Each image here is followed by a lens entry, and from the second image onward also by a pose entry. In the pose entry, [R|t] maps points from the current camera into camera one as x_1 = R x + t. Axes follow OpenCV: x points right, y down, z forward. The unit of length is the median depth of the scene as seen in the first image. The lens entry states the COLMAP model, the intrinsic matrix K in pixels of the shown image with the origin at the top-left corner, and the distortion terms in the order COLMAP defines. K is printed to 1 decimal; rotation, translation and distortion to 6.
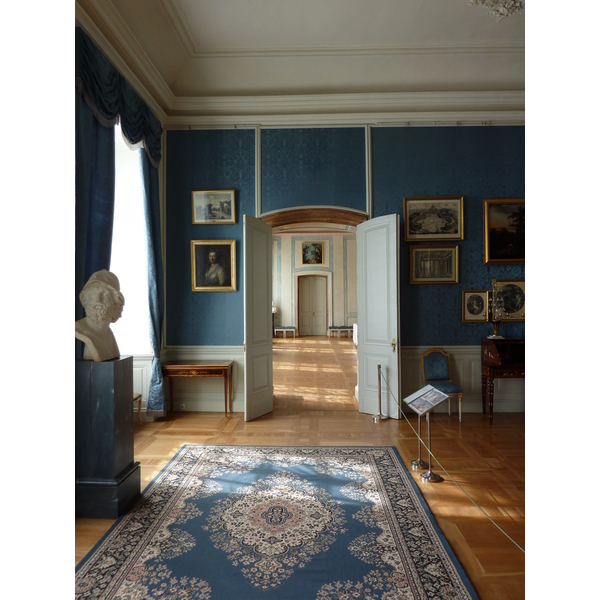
lens RADIAL K [[452.0, 0, 300.2], [0, 452.0, 296.2], [0, 0, 1]] dist [-0.033108, -0.018413]
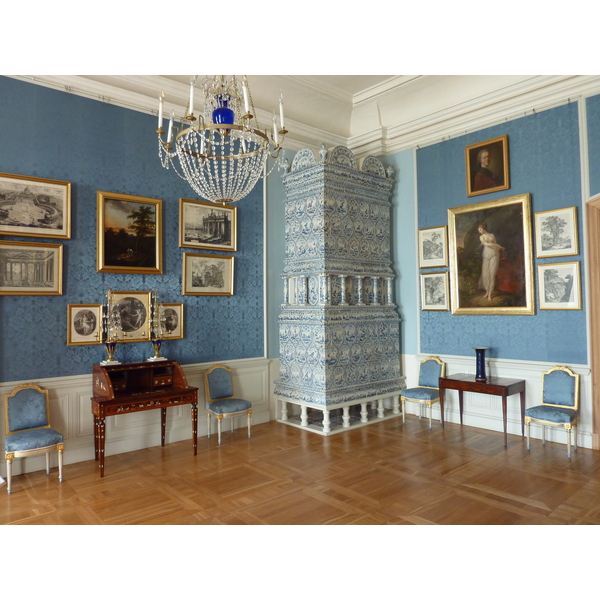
lens RADIAL K [[452.0, 0, 299.6], [0, 452.0, 298.6], [0, 0, 1]] dist [-0.033108, -0.018413]
pose [[0.731093, 0.013525, 0.682143, 0.129327], [0.002458, 0.999745, -0.022457, -0.004347], [-0.682273, 0.018095, 0.730874, 0.173024]]
